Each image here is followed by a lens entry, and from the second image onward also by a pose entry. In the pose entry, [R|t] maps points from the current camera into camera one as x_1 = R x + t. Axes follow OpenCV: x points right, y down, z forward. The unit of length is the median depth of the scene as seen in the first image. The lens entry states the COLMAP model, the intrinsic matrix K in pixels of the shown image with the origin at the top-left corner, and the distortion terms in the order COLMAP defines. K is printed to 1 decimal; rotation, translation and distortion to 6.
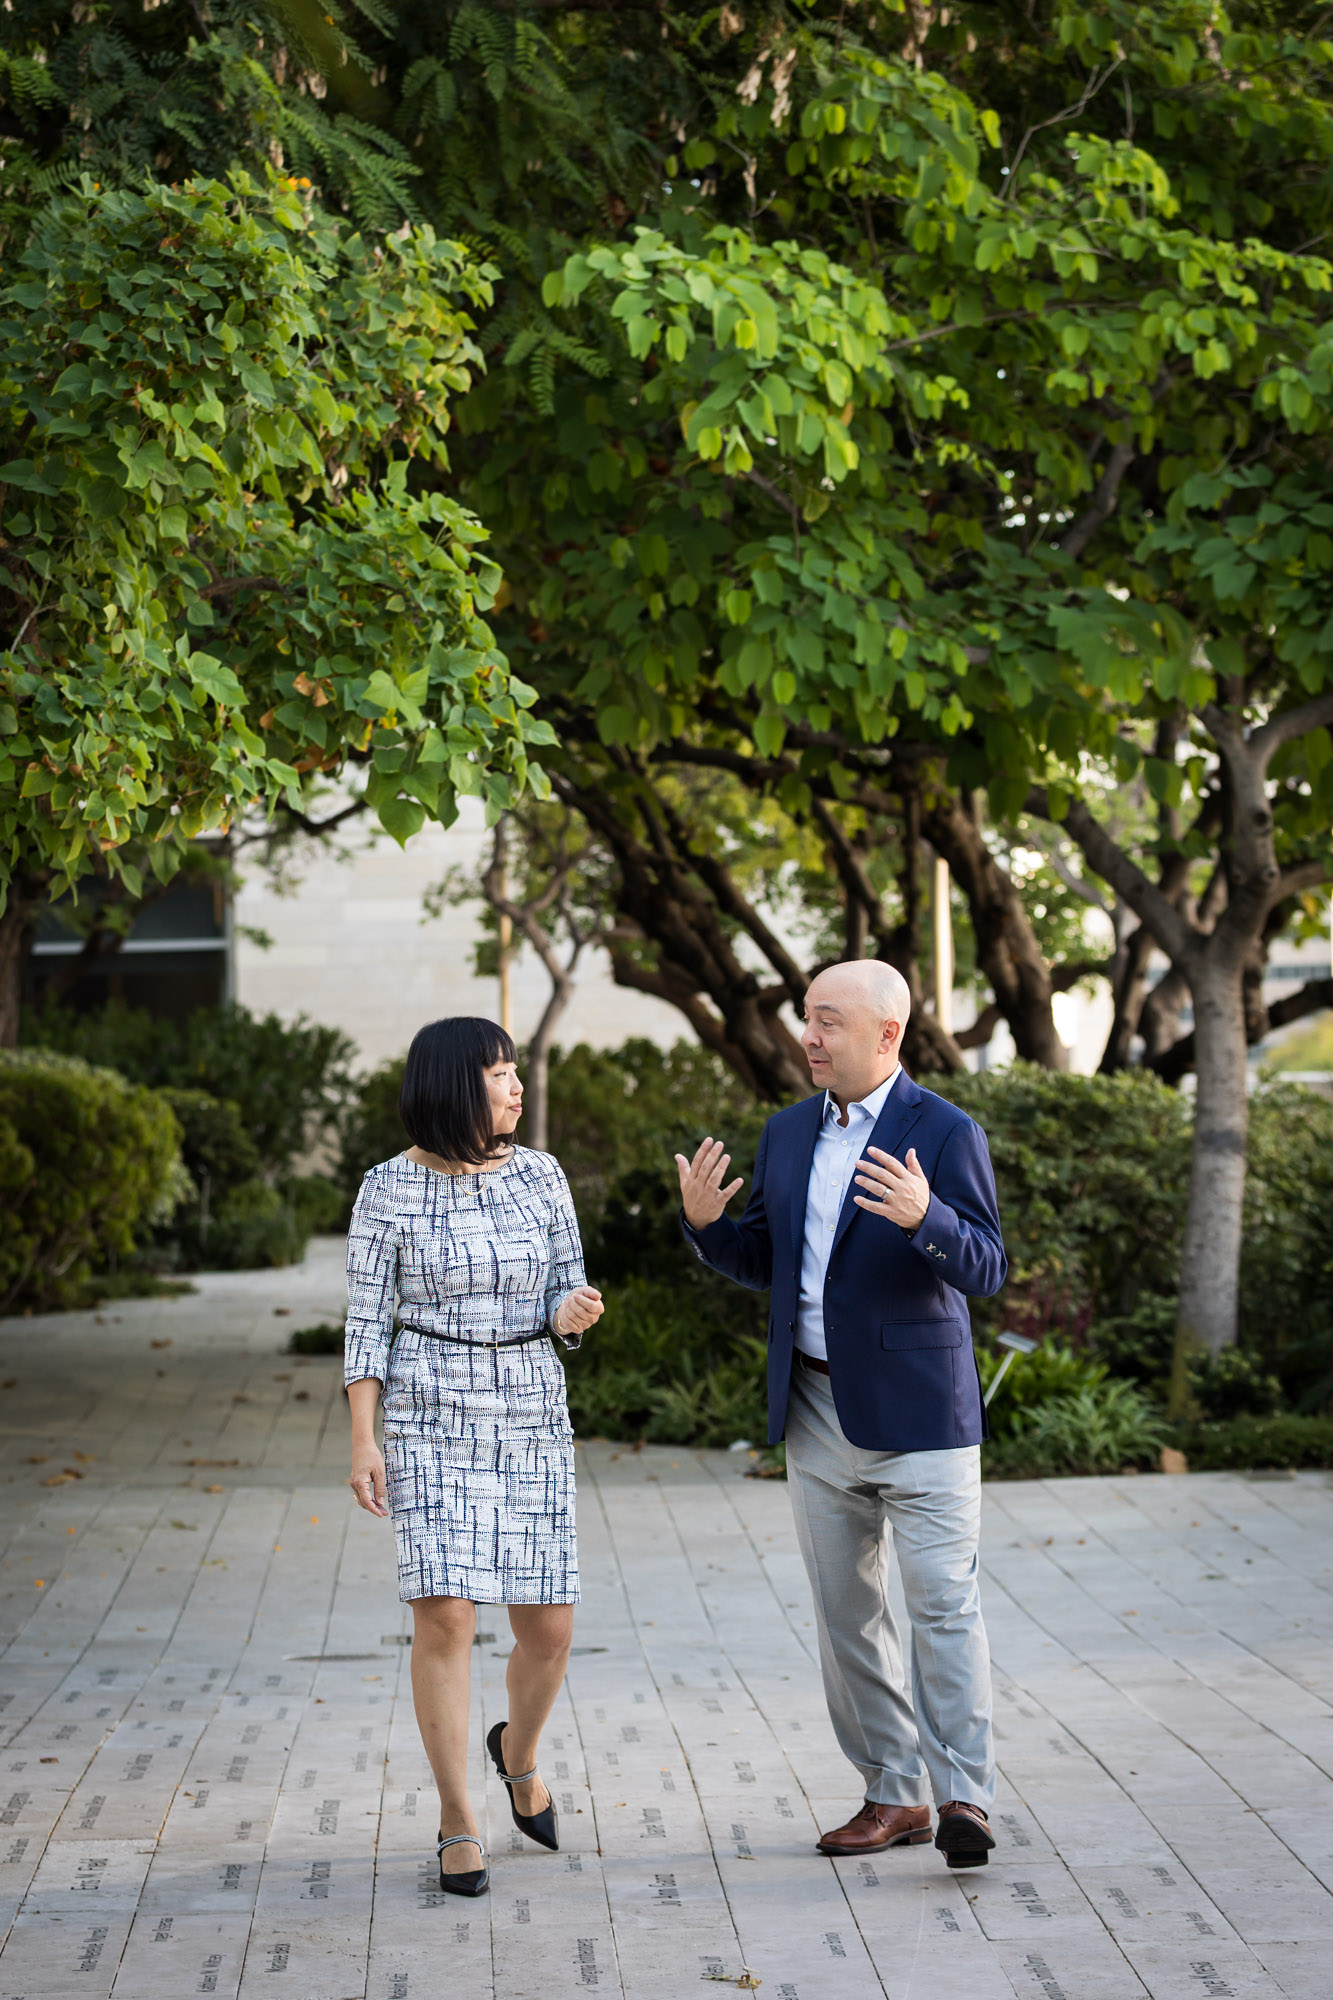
lens RADIAL K [[7119.8, 0, 357.0], [0, 7119.8, 843.8], [0, 0, 1]] dist [-0.018105, -1.349813]
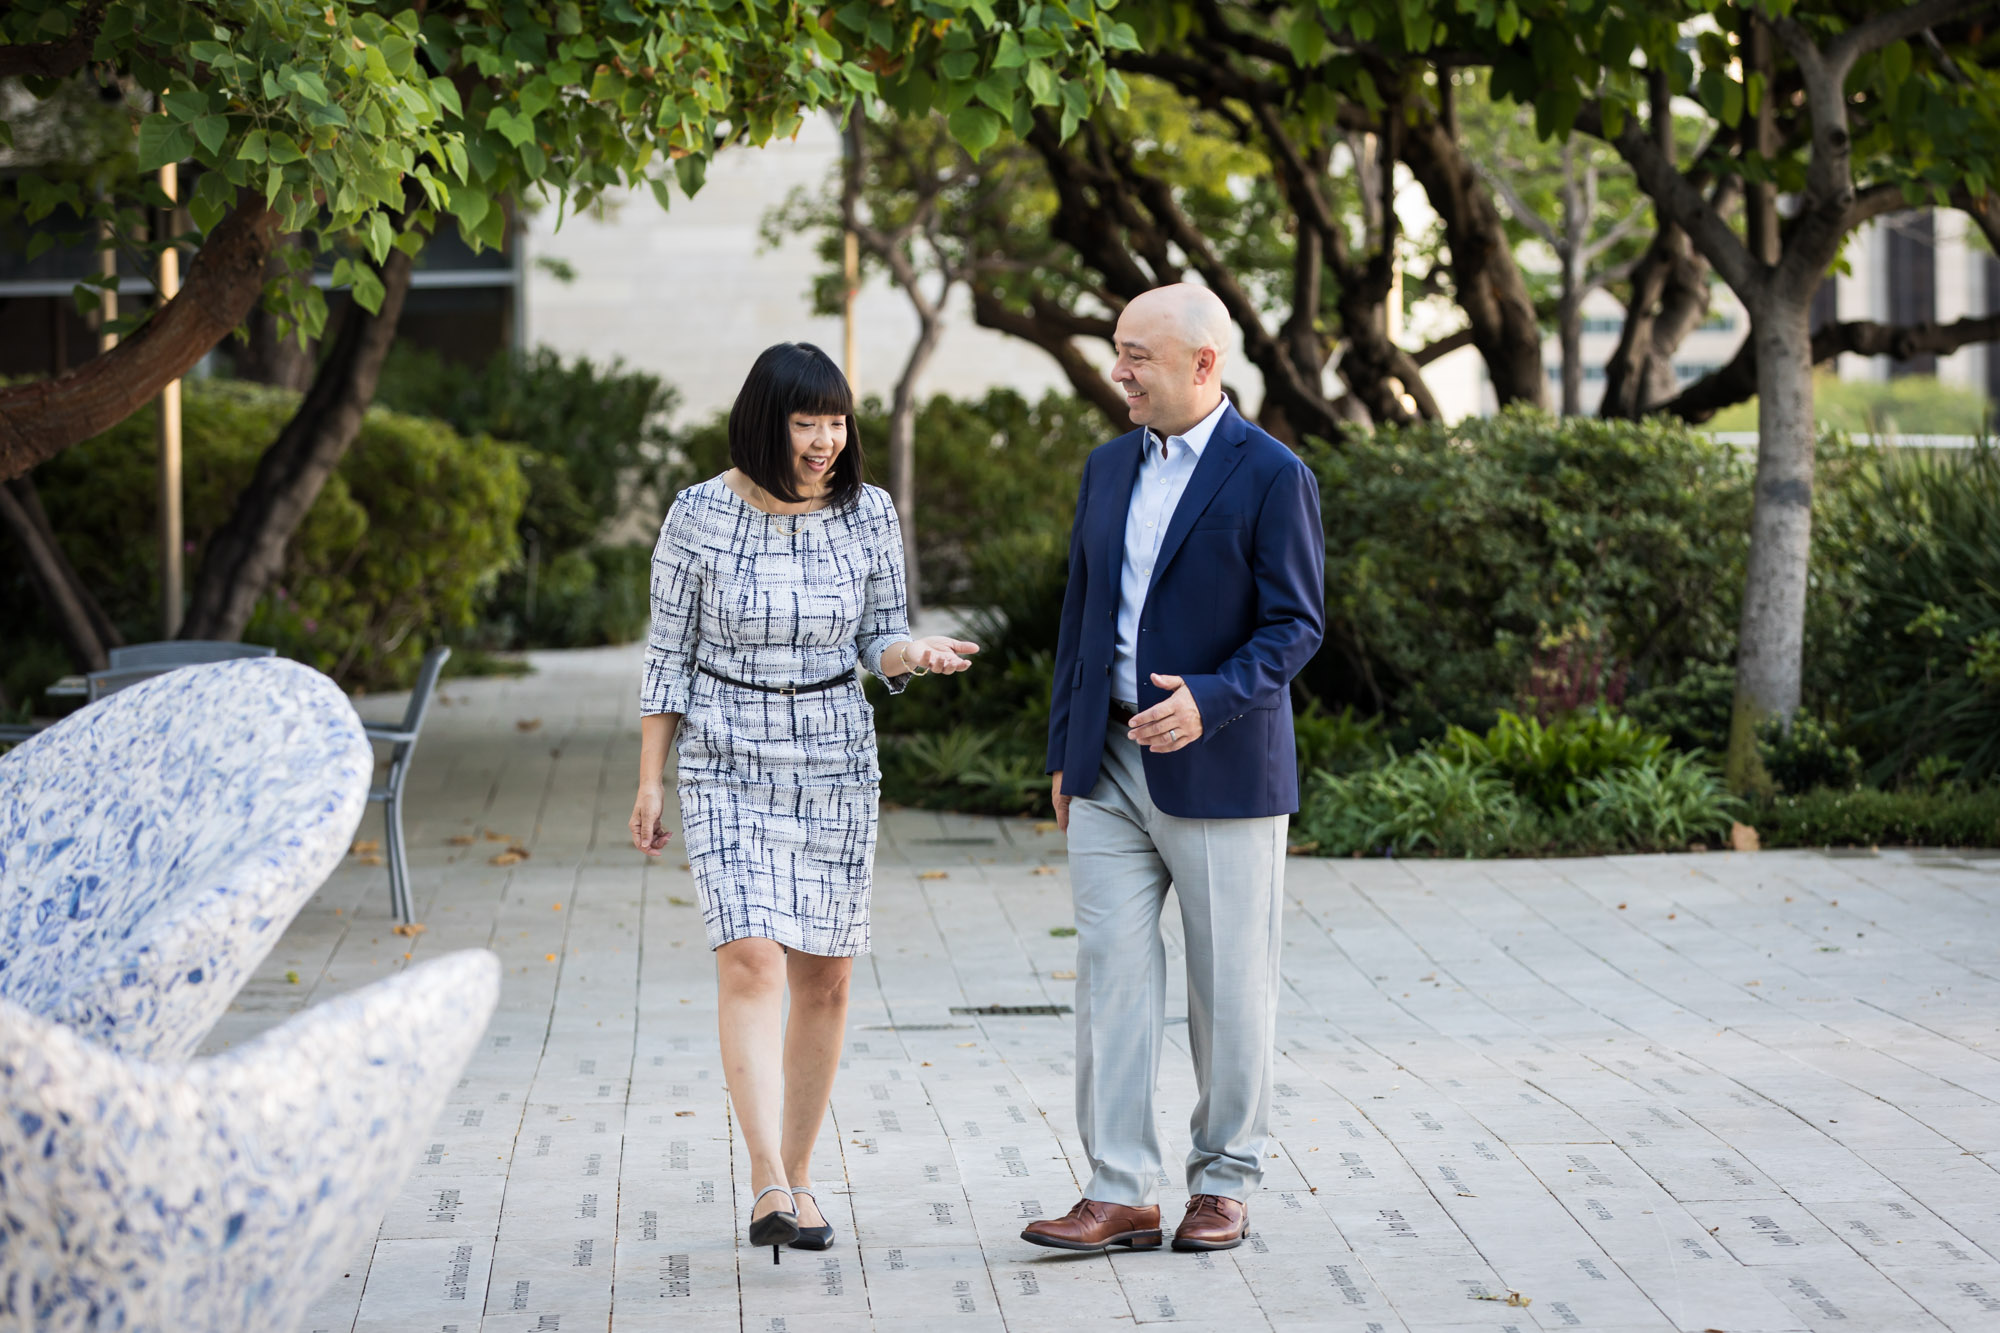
lens RADIAL K [[8430.4, 0, 1000.0], [0, 8430.4, 666.5], [0, 0, 1]] dist [-0.132019, -1.843882]
pose [[0.998733, 0.003948, 0.050166, -0.031037], [-0.006916, 0.998226, 0.059136, 0.001048], [-0.049843, -0.059408, 0.996989, -0.066420]]
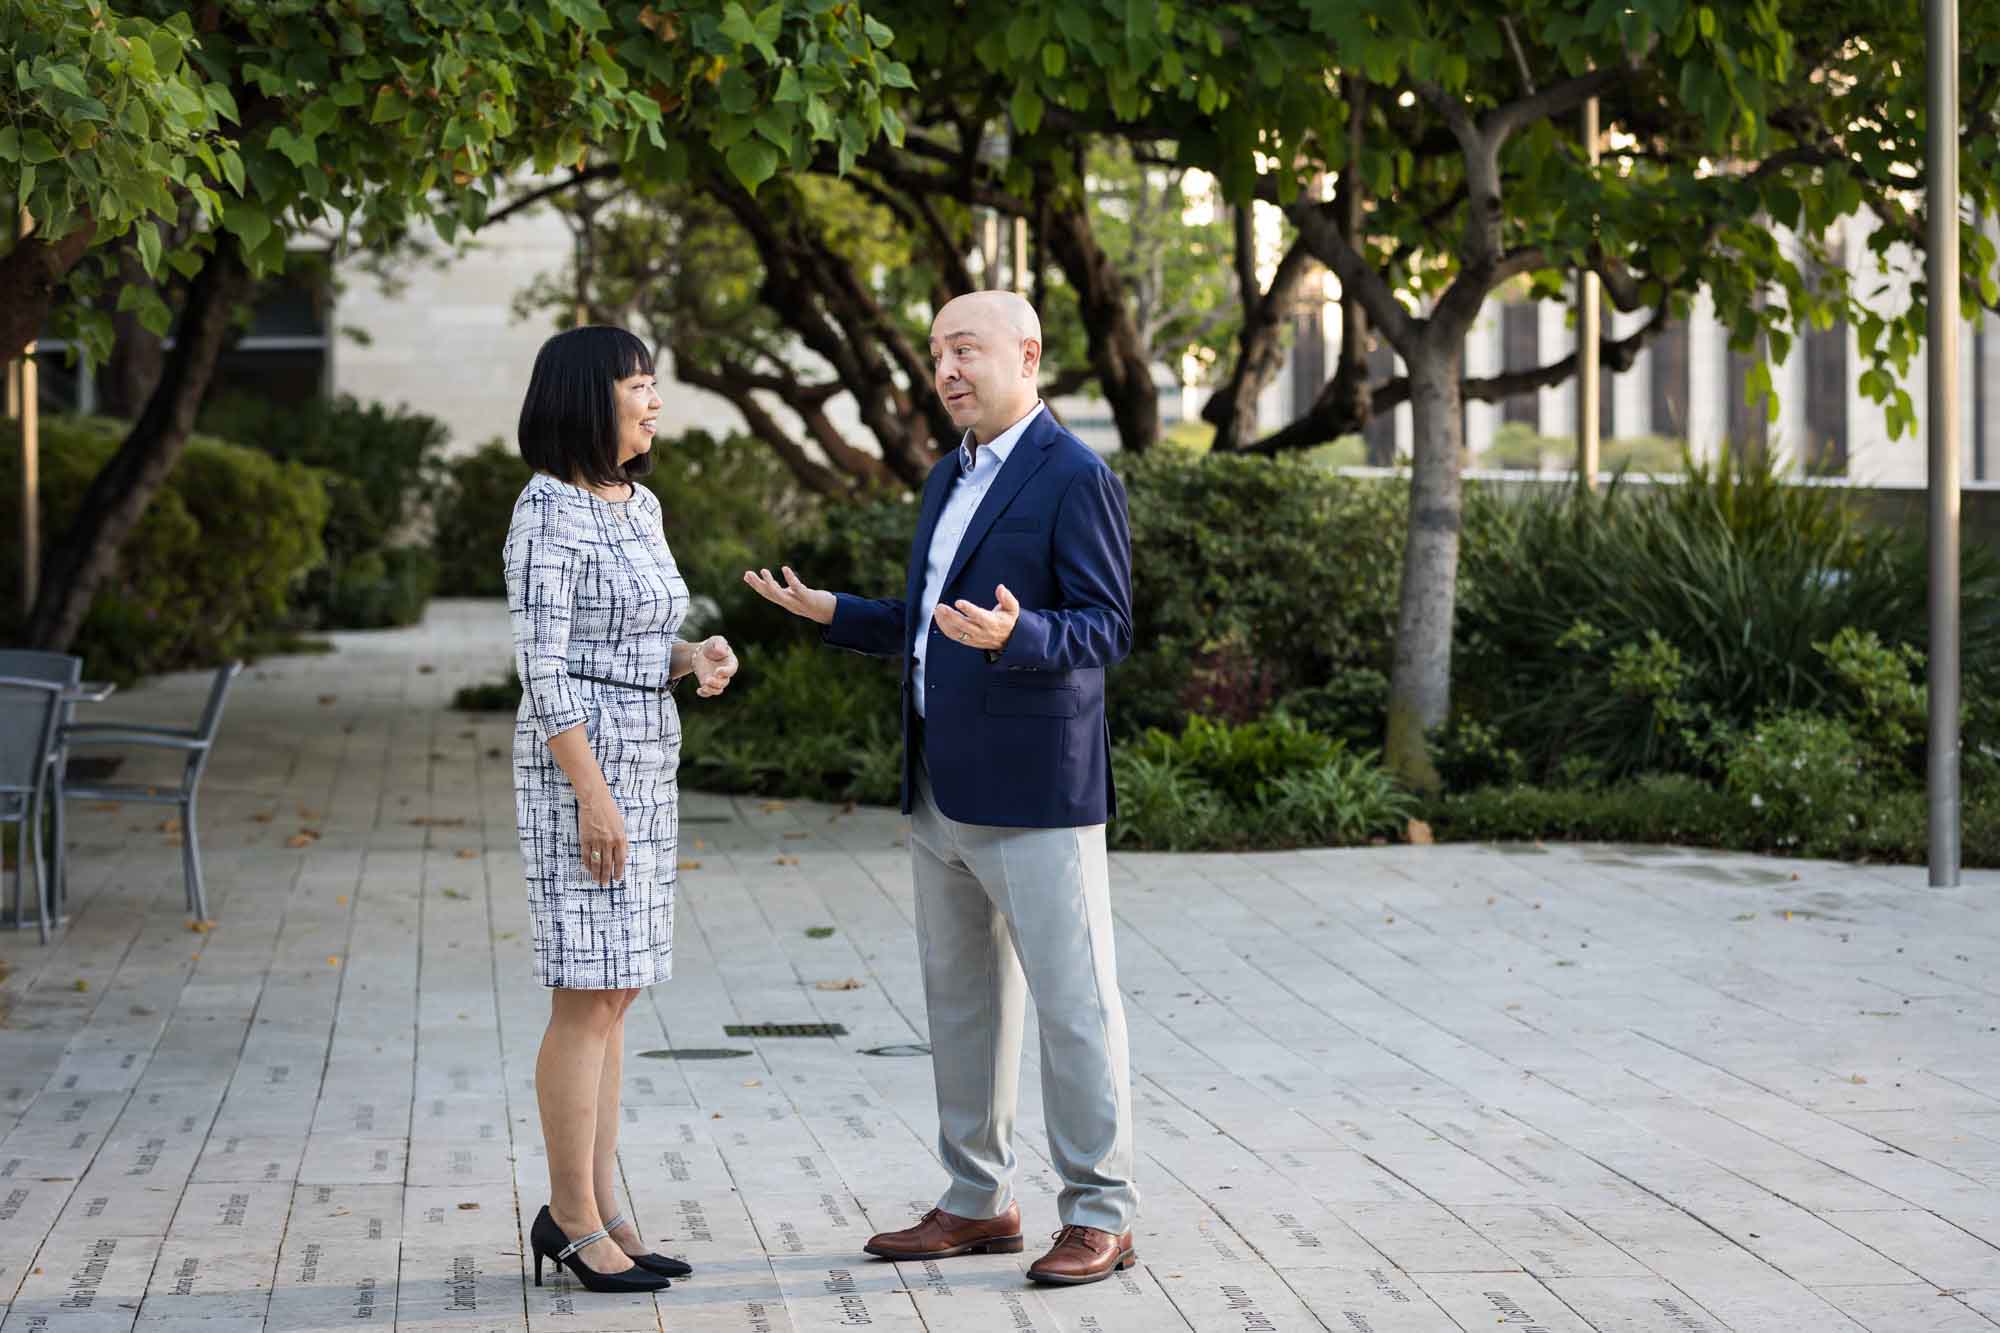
lens RADIAL K [[5861.3, 0, 1000.0], [0, 5861.3, 666.5], [0, 0, 1]] dist [-0.058201, -0.893110]
pose [[0.994288, 0.008879, 0.106363, -0.029674], [-0.015893, 0.997741, 0.065275, 0.008202], [-0.105544, -0.066593, 0.992182, 0.153647]]
